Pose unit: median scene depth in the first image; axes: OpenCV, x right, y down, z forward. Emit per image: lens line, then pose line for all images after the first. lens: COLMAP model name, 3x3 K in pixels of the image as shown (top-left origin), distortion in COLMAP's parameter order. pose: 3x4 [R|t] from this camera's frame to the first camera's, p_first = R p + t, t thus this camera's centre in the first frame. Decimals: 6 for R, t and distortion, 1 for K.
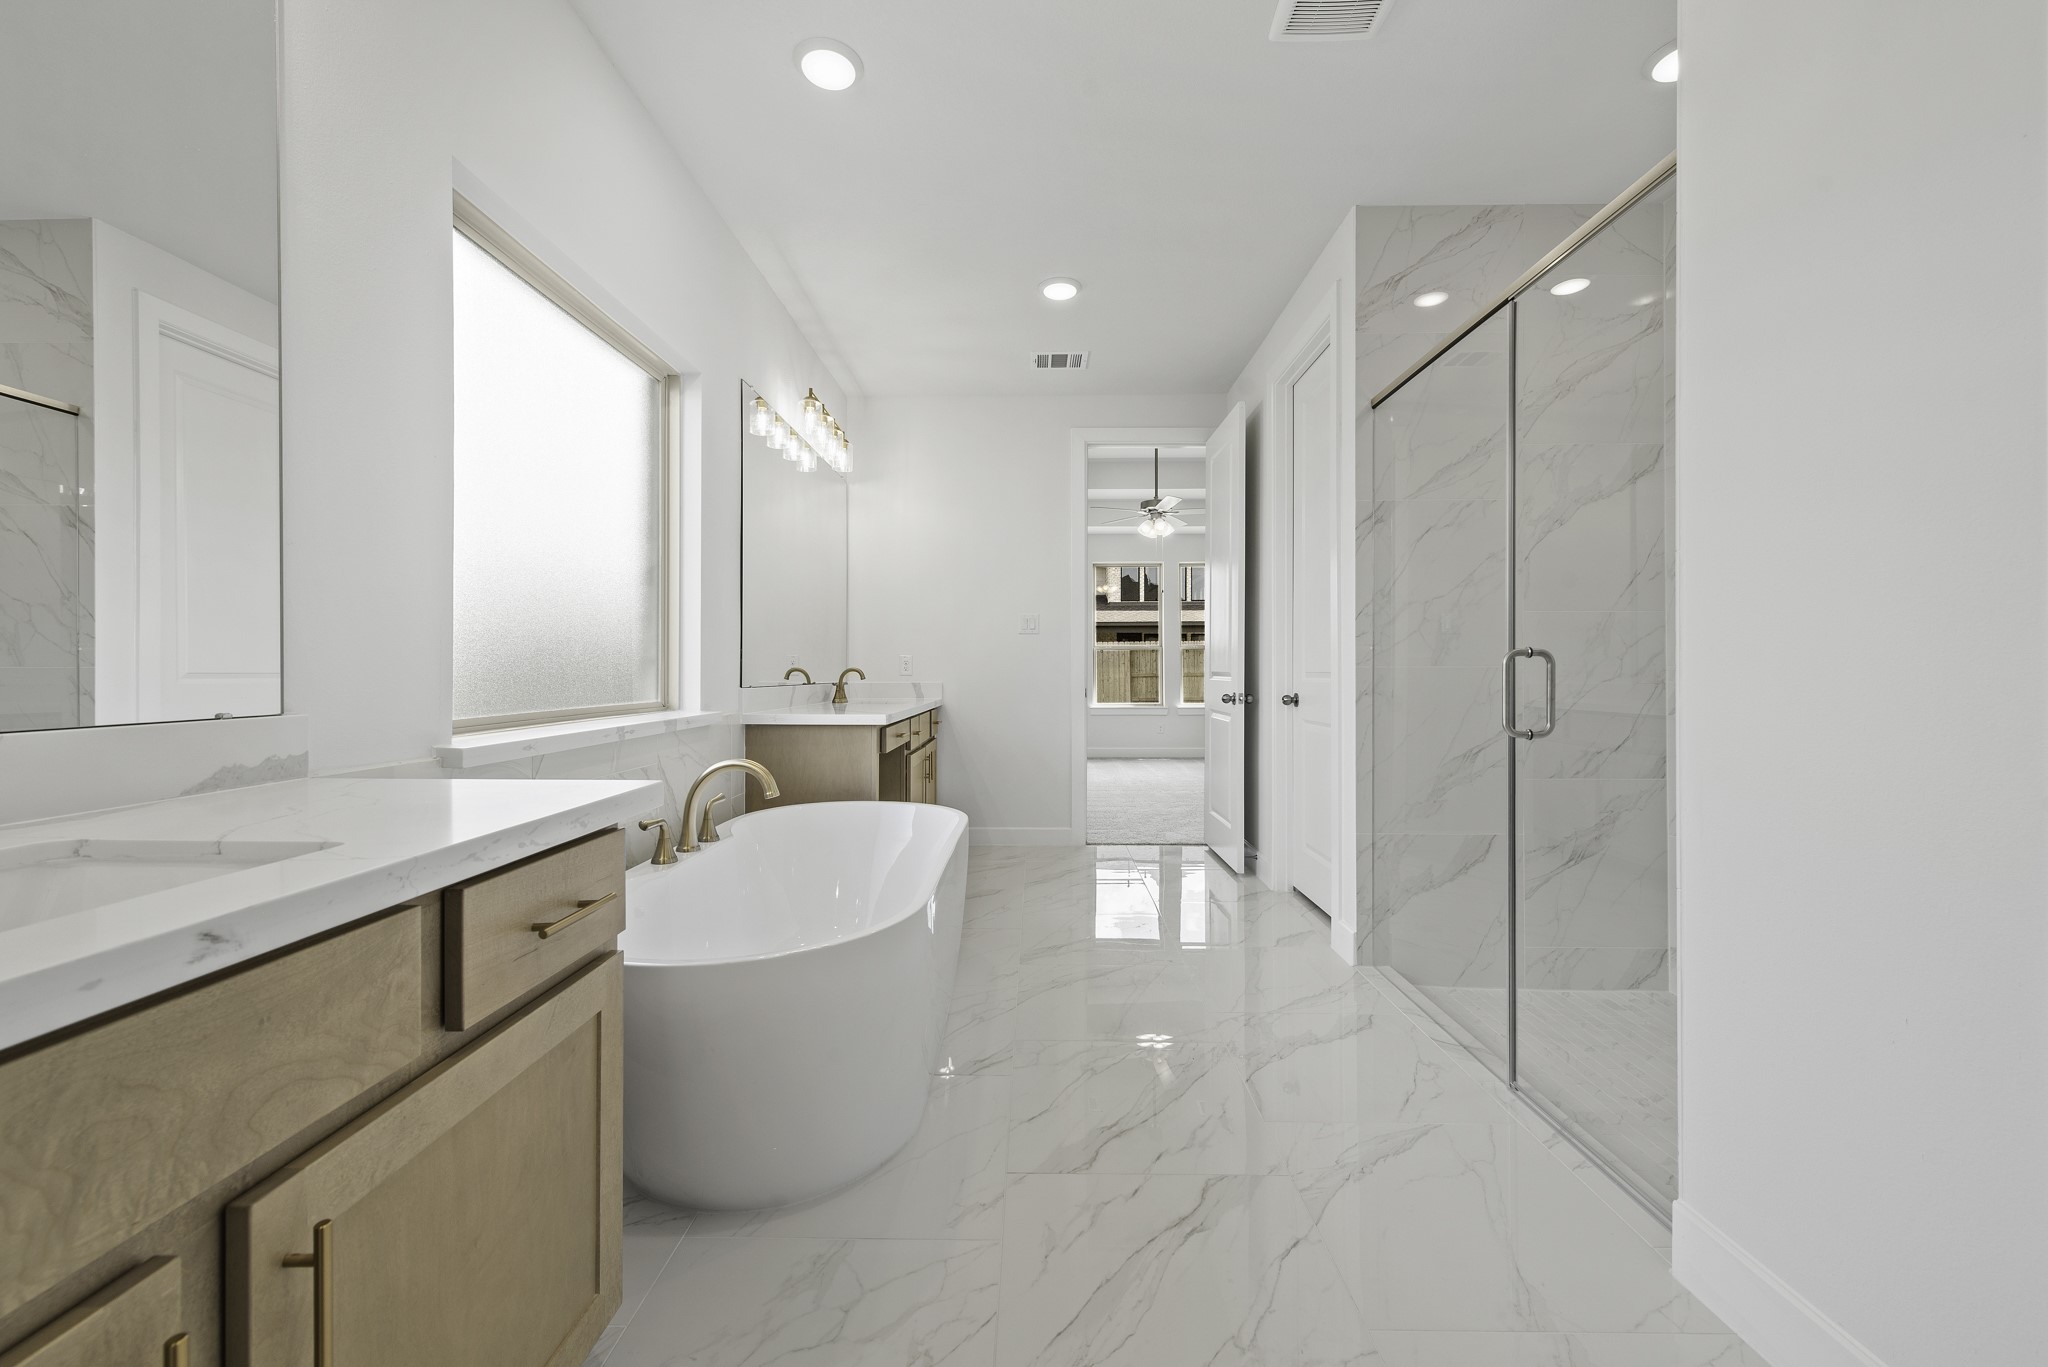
lens RADIAL K [[804.8, 0, 1019.4], [0, 804.8, 677.6], [0, 0, 1]] dist [0.012584, -0.003409]
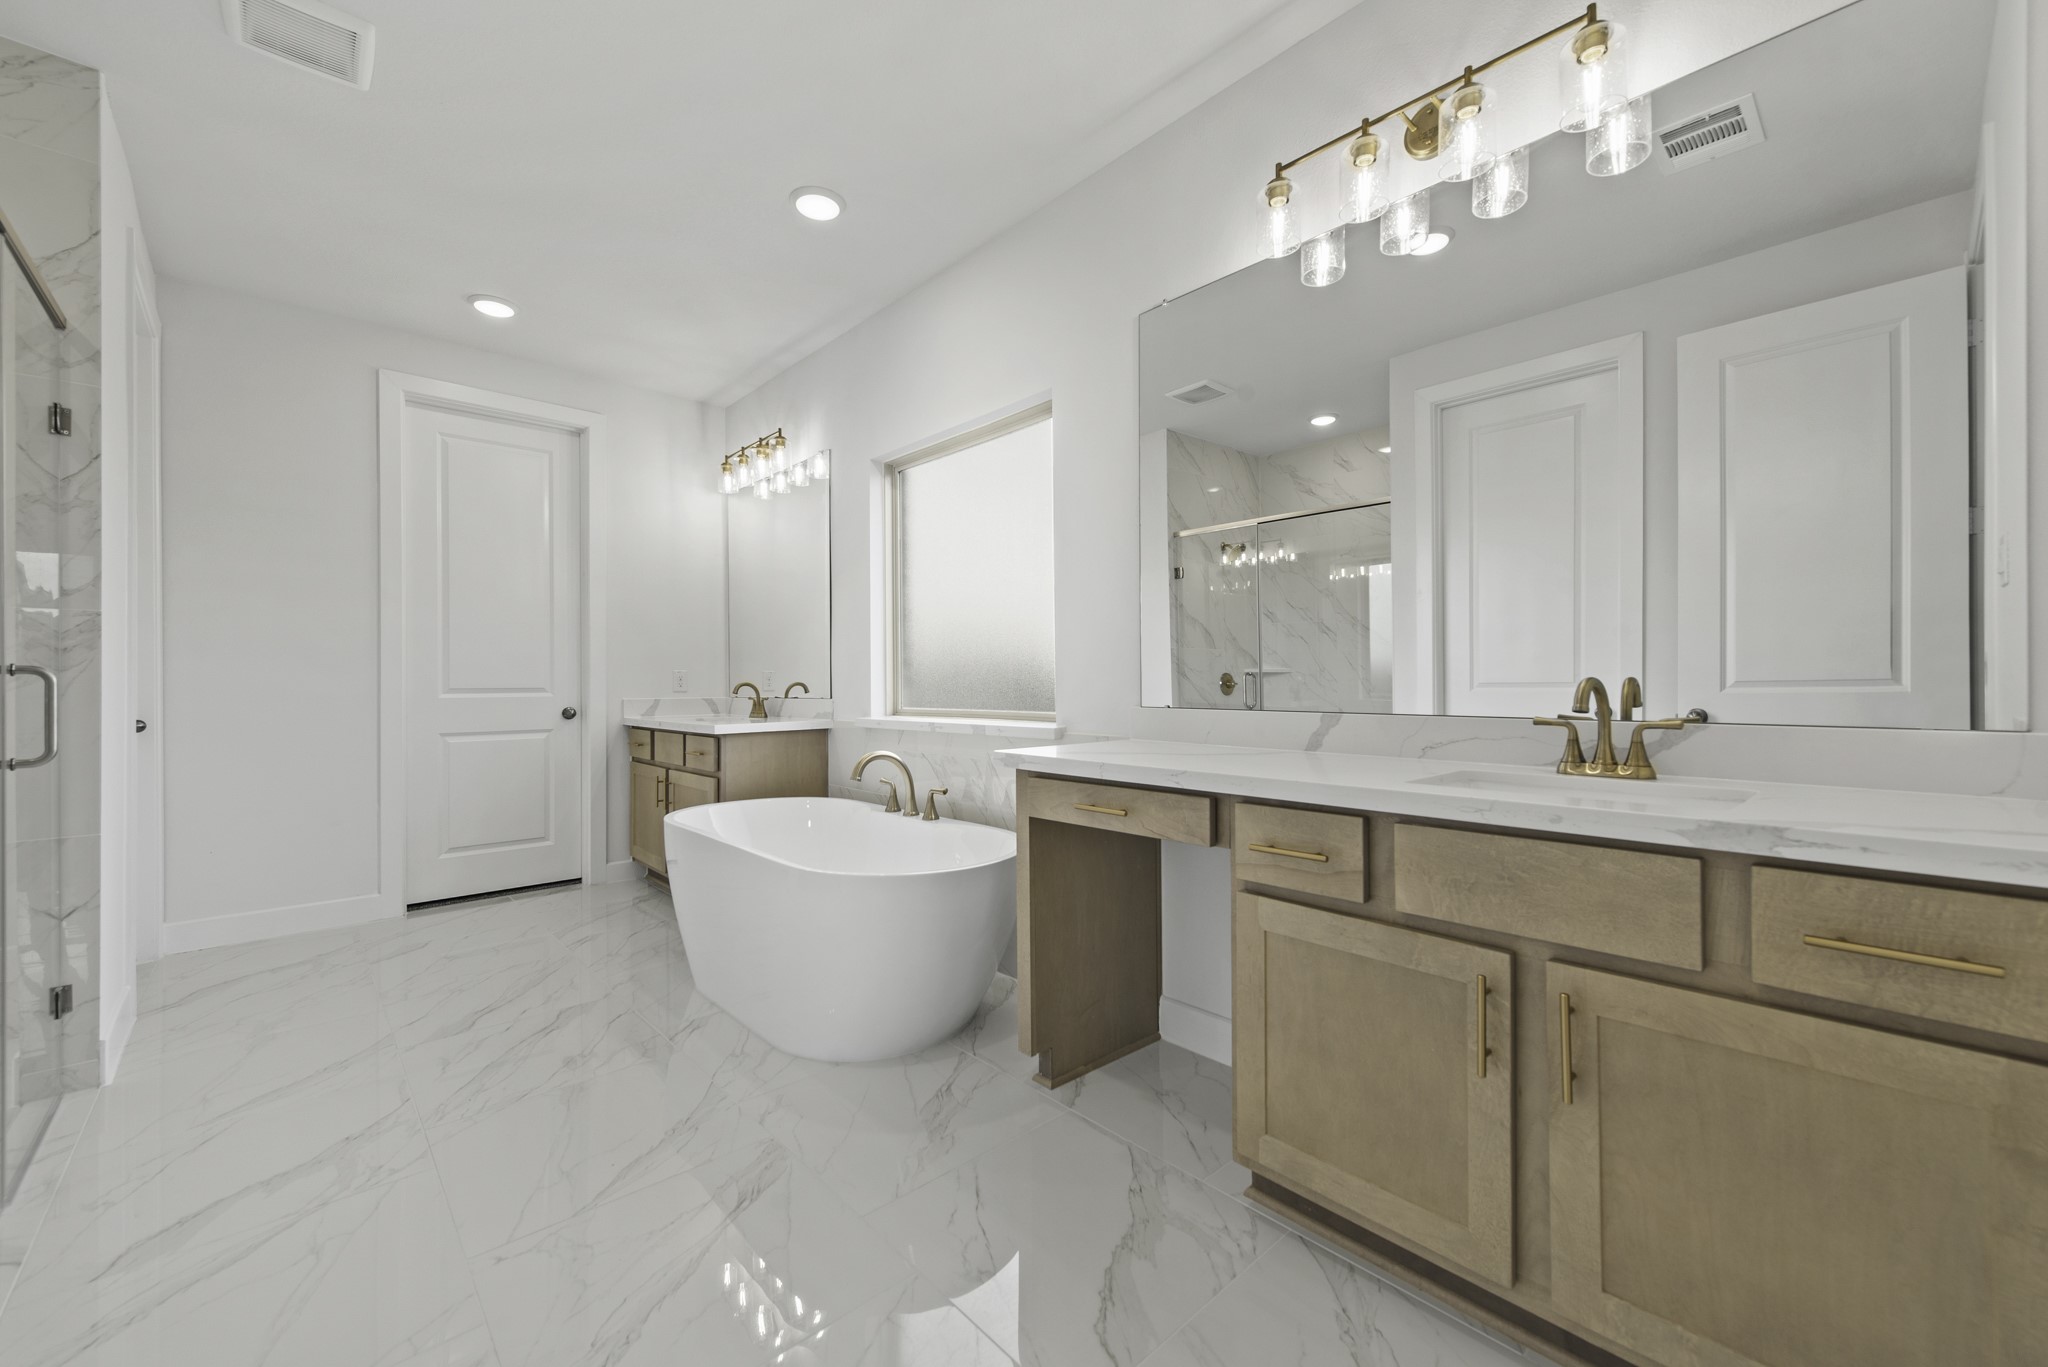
lens RADIAL K [[804.8, 0, 1015.9], [0, 804.8, 682.8], [0, 0, 1]] dist [0.012584, -0.003409]
pose [[-0.727051, 0.002533, -0.686578, 0.473677], [0.000438, 0.999995, 0.003226, -0.018039], [0.686583, 0.002045, -0.727049, 2.510585]]
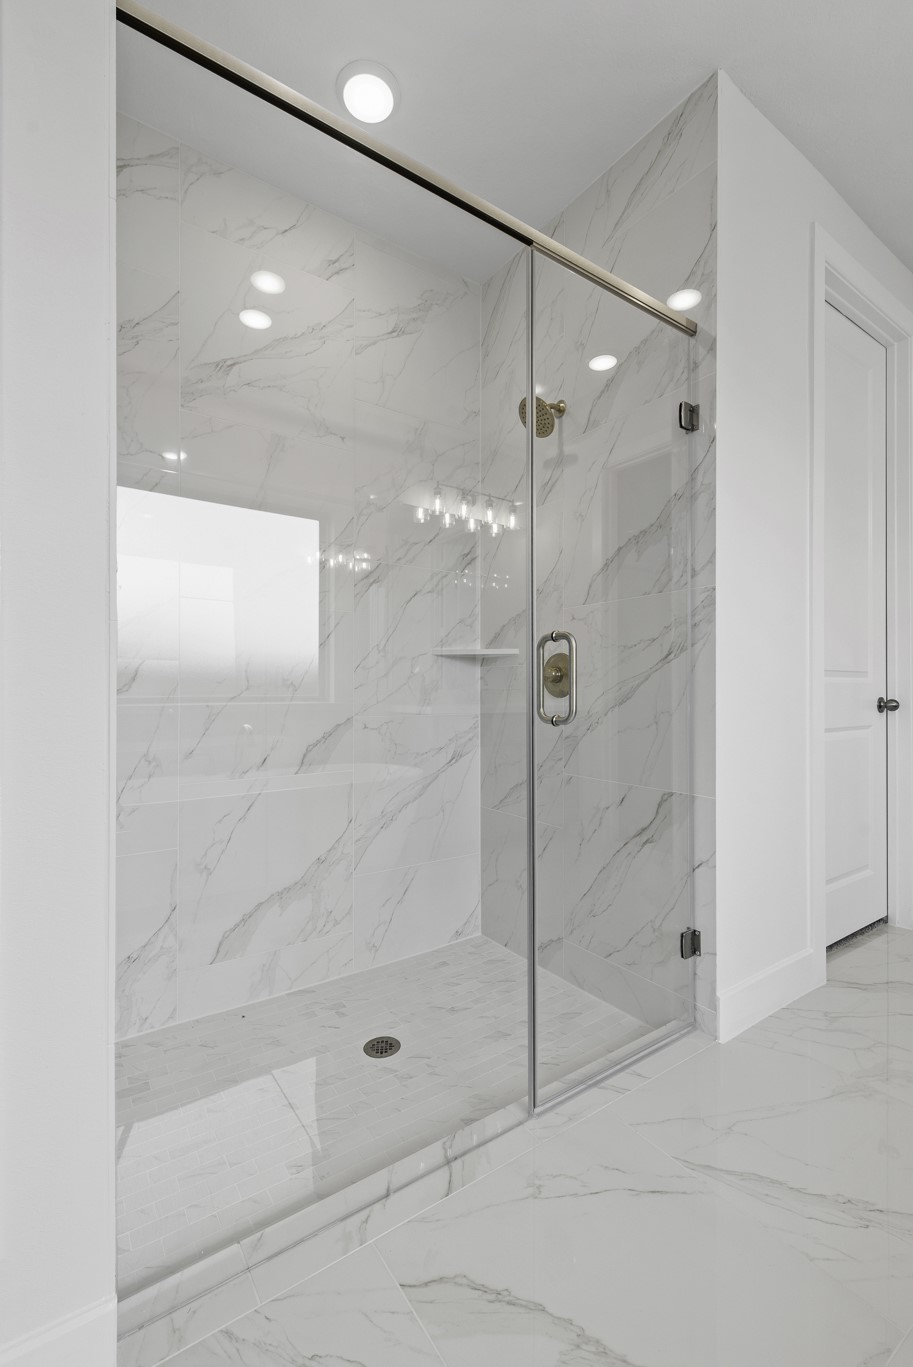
lens RADIAL K [[537.2, 0, 457.8], [0, 537.2, 684.3], [0, 0, 1]] dist [0.012584, -0.003409]
pose [[-0.548450, 0.001751, 0.836182, 0.202840], [0.000726, 0.999998, -0.001618, 0.025257], [-0.836183, -0.000280, -0.548450, 1.655344]]
